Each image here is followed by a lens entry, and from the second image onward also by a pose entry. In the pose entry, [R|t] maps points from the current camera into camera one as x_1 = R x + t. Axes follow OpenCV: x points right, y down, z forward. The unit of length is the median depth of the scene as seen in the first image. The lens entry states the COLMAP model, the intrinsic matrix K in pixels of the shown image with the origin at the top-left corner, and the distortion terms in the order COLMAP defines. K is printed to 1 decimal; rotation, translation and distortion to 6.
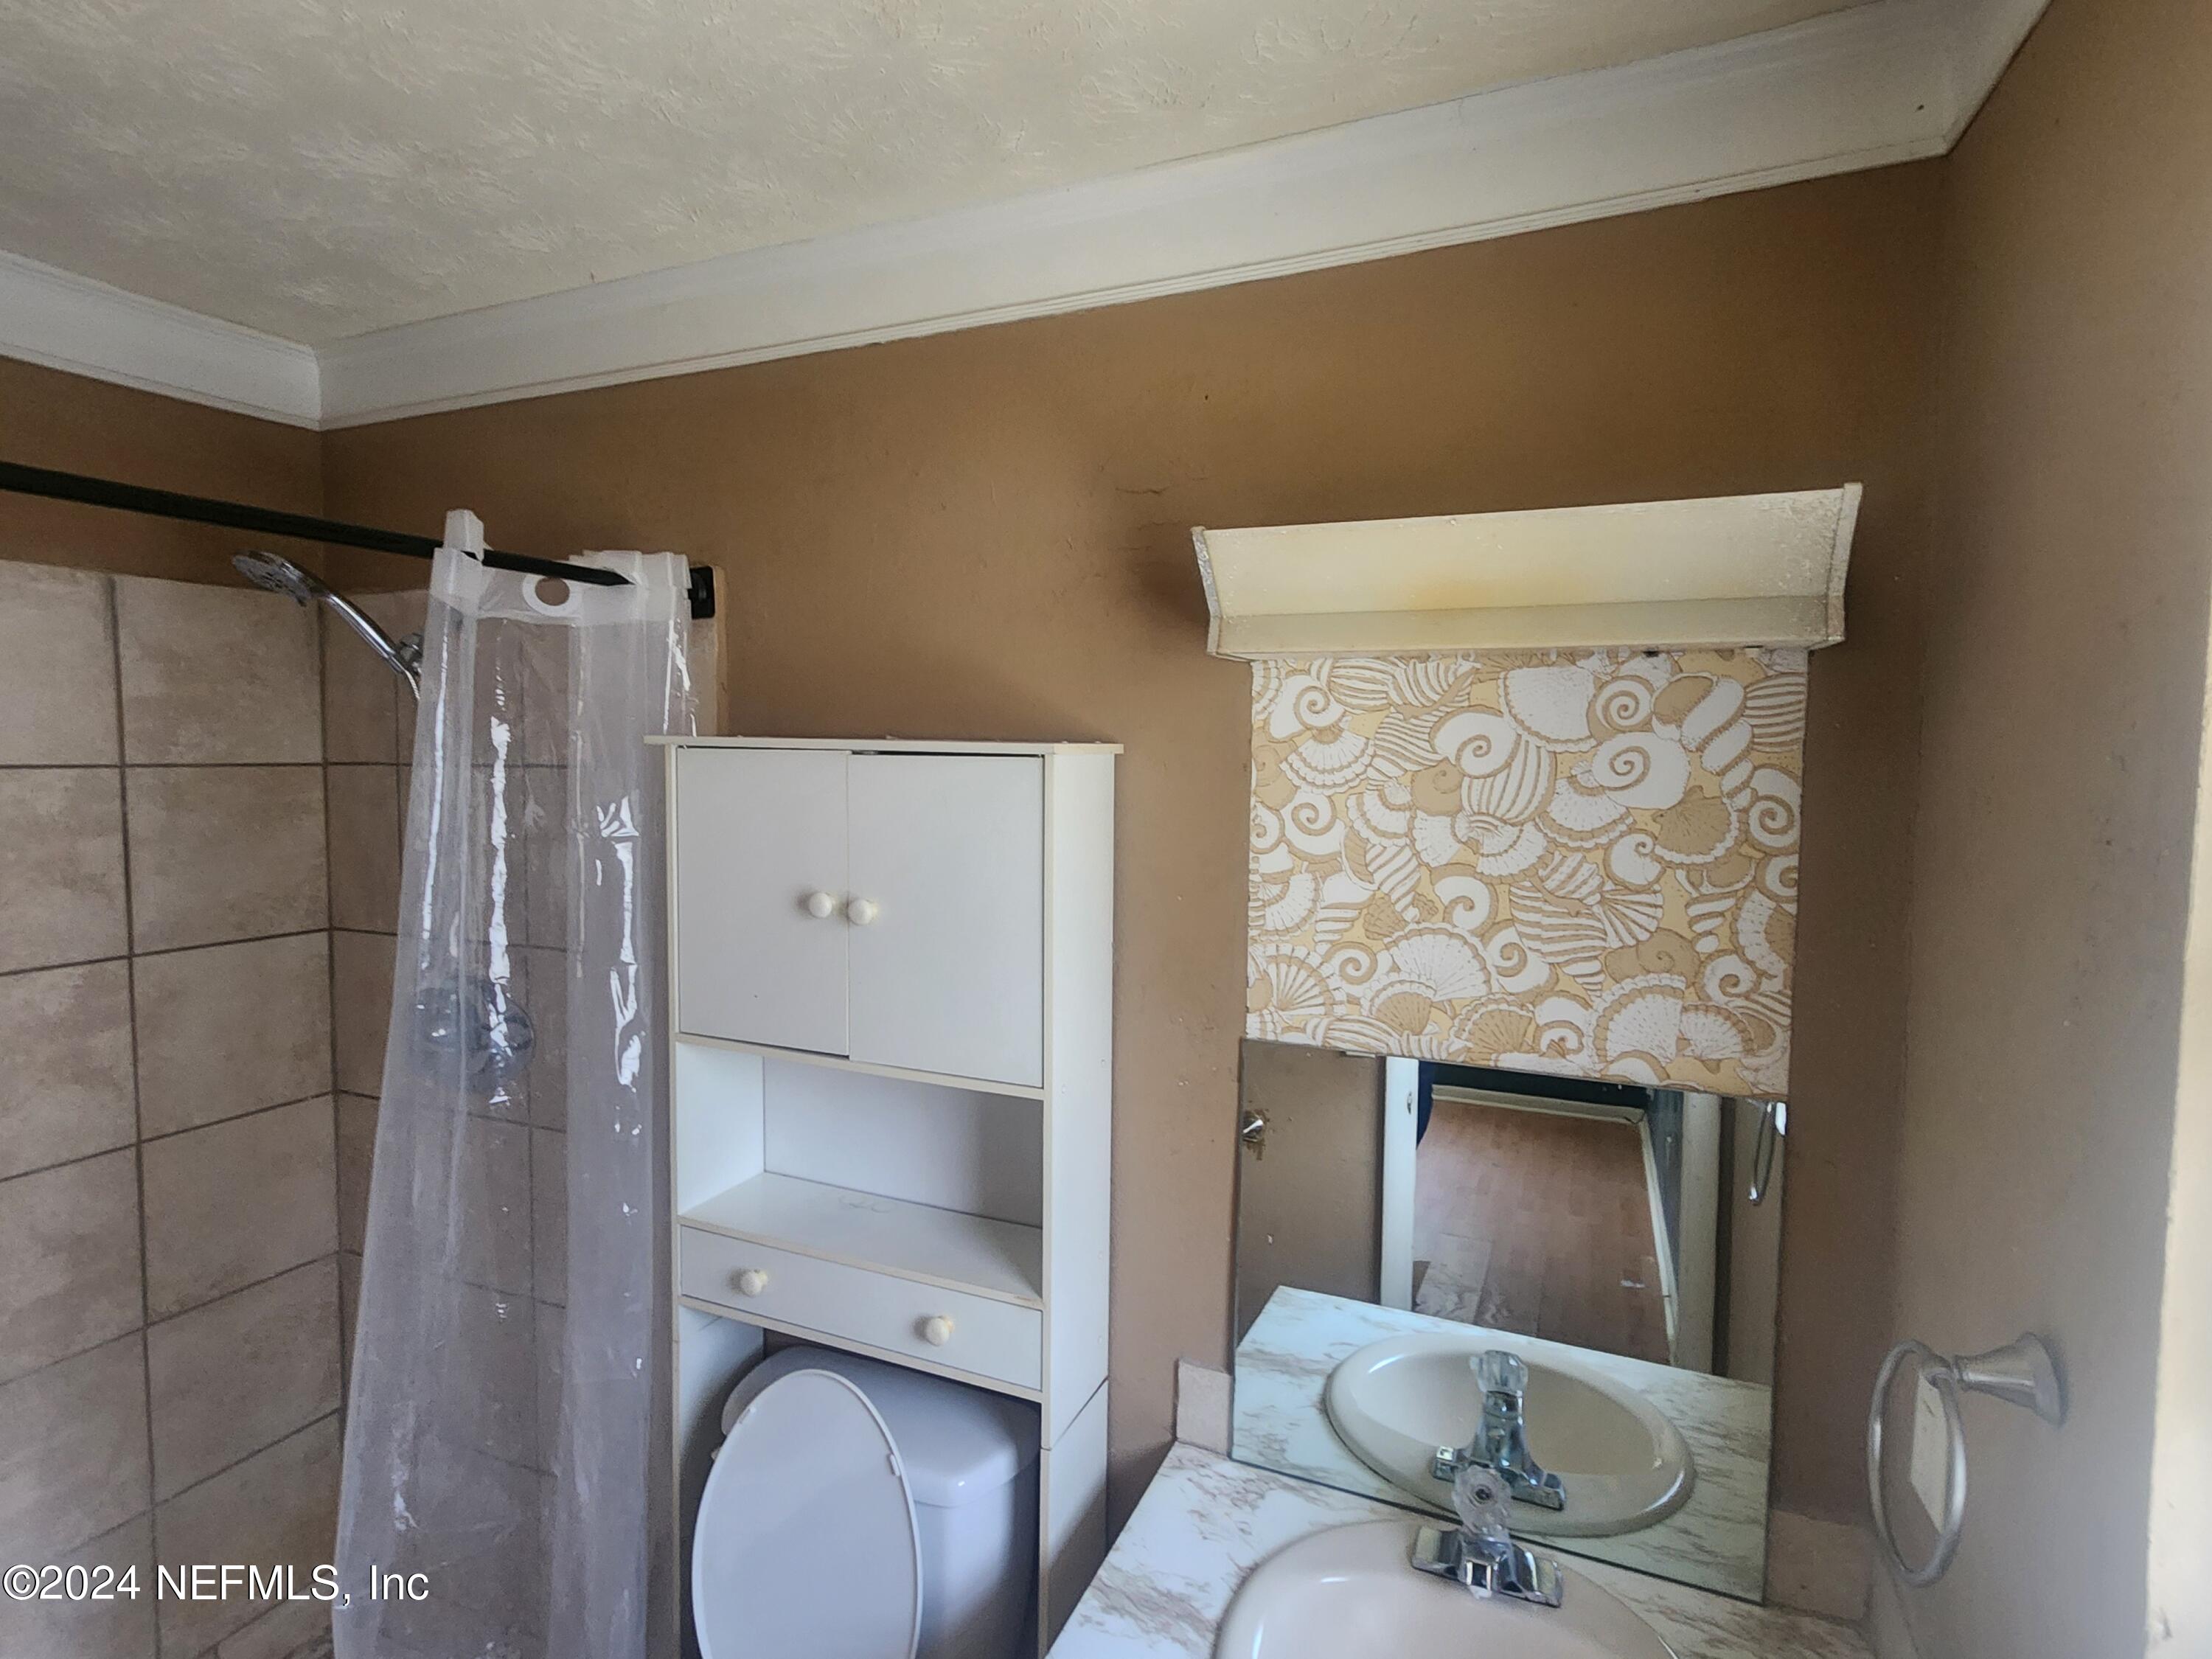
lens RADIAL K [[1101.4, 0, 1110.2], [0, 1101.4, 830.1], [0, 0, 1]] dist [0.002307, -0.000083]
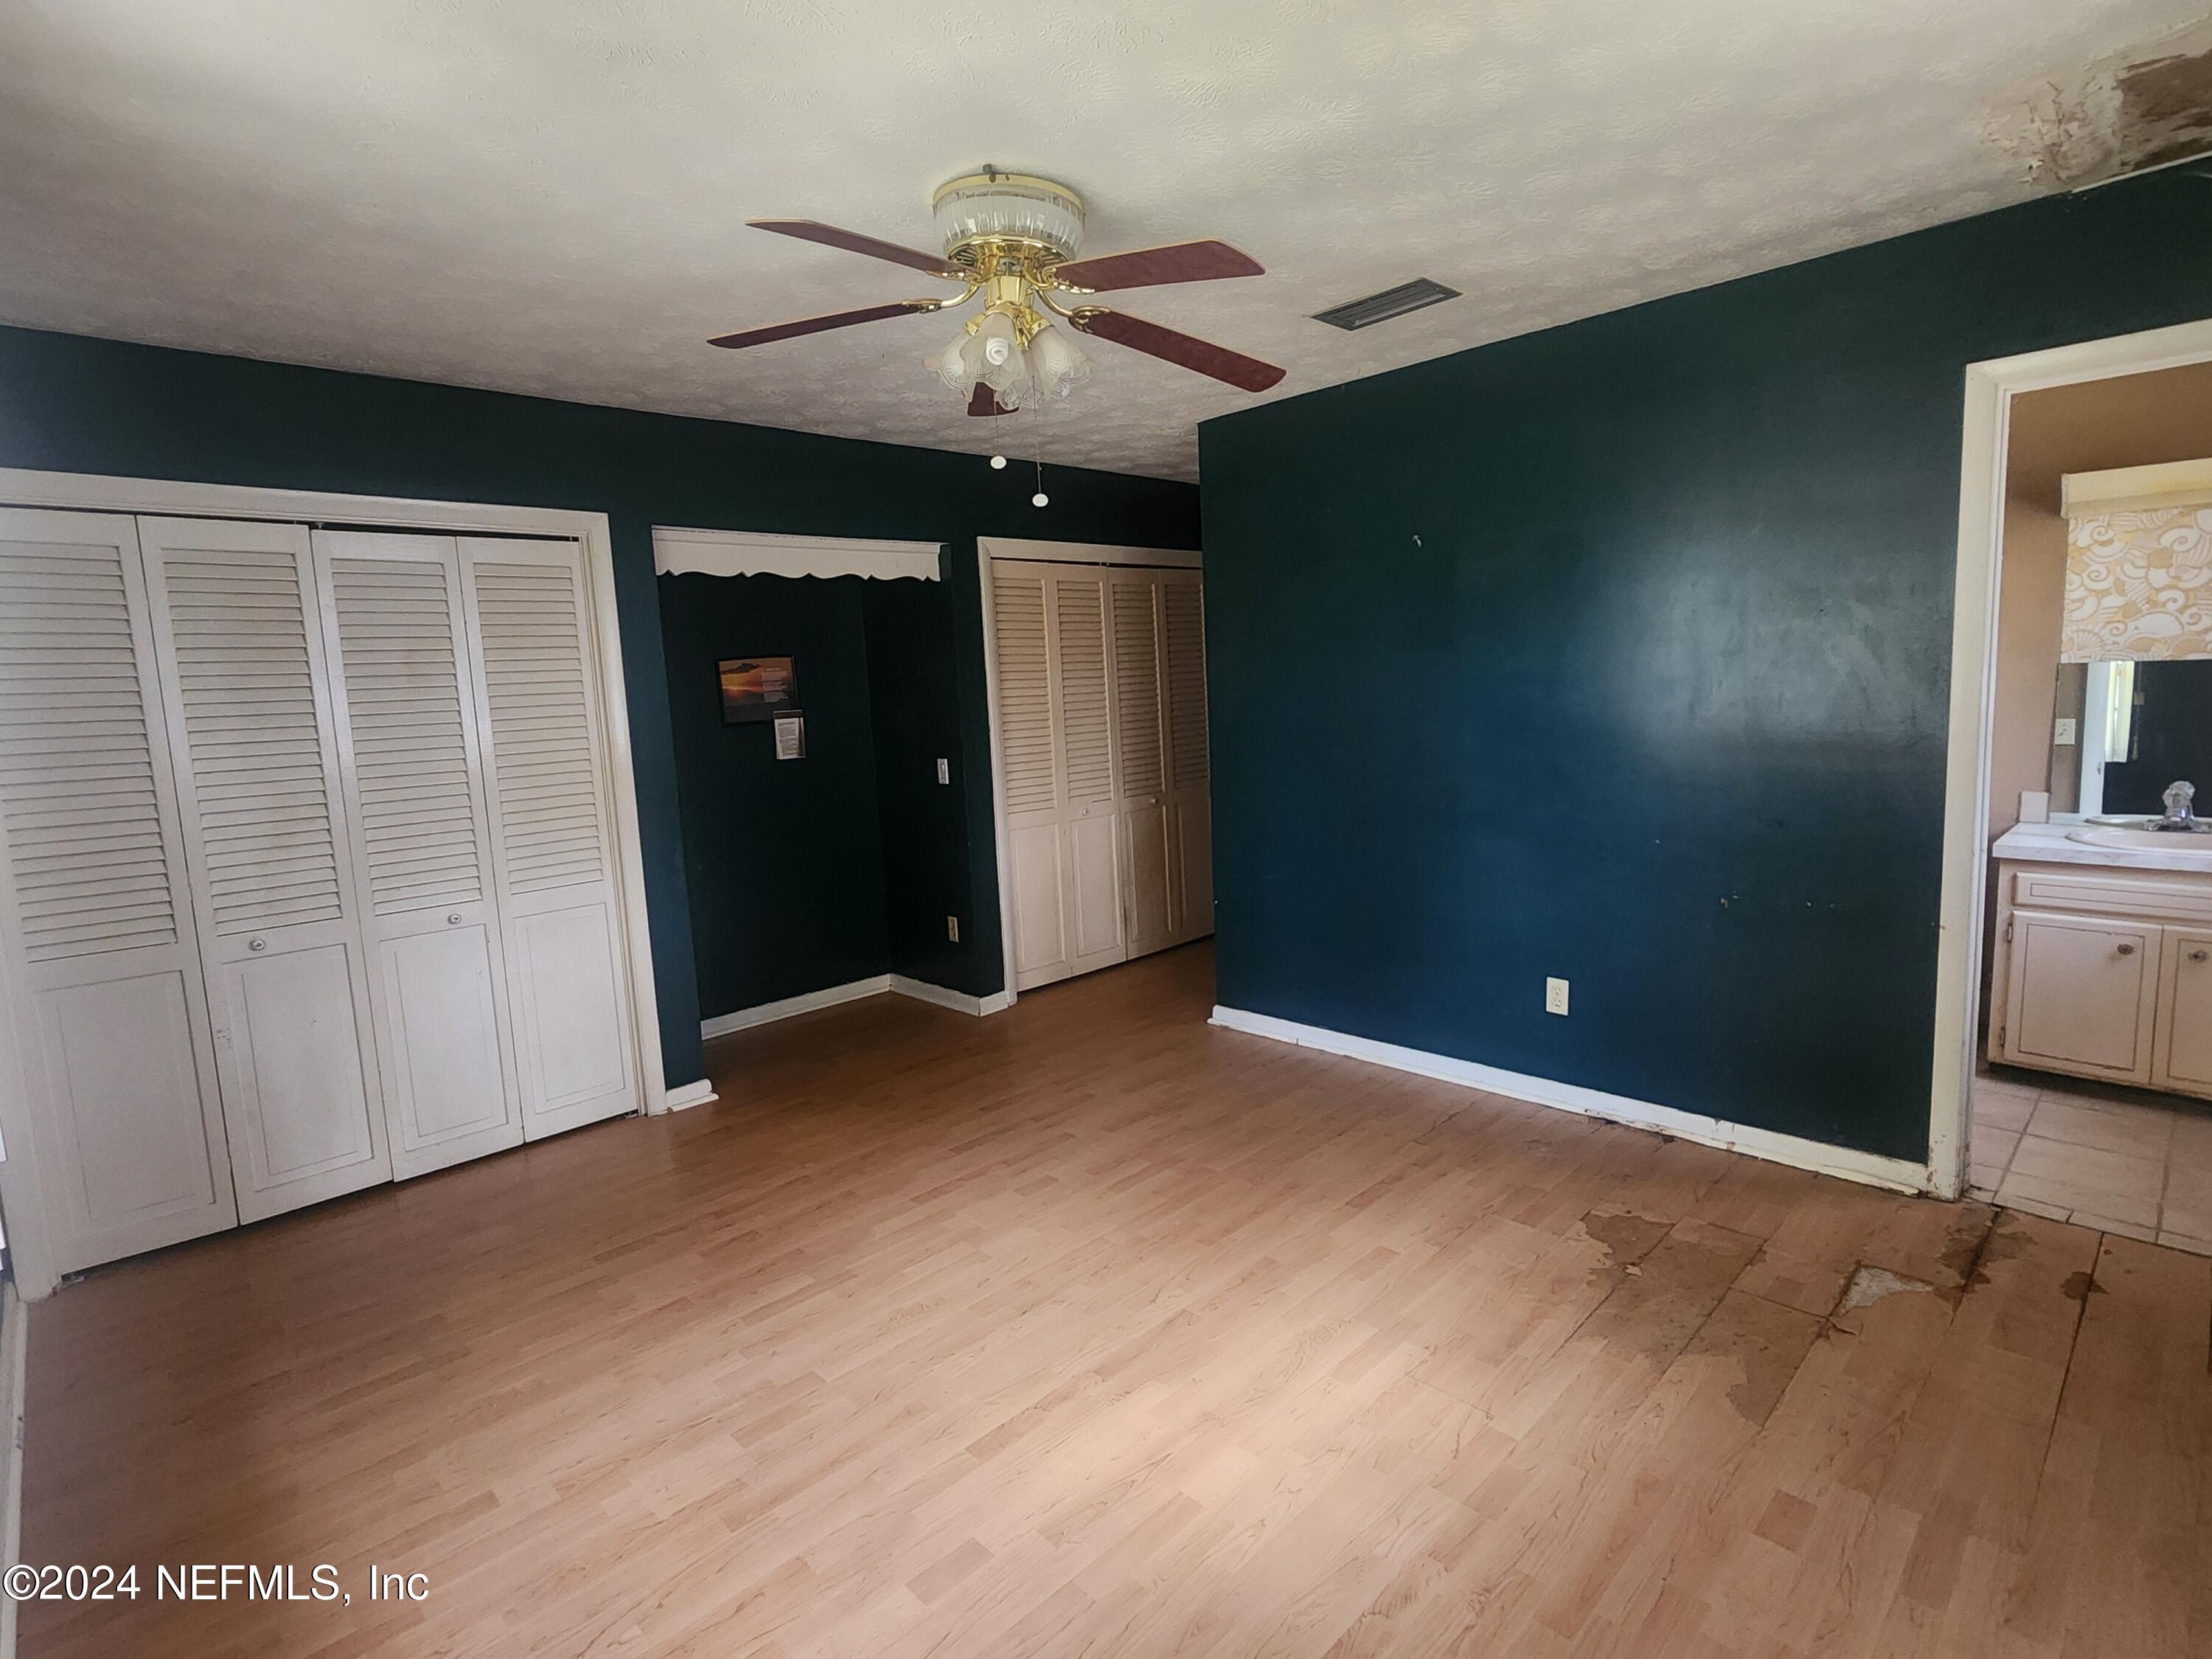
lens RADIAL K [[1101.4, 0, 1100.4], [0, 1101.4, 818.6], [0, 0, 1]] dist [0.002307, -0.000083]
pose [[0.926322, -0.010060, -0.376598, -1.076098], [0.039505, 0.996726, 0.070545, 0.298310], [0.374656, -0.080225, 0.923687, -2.476499]]
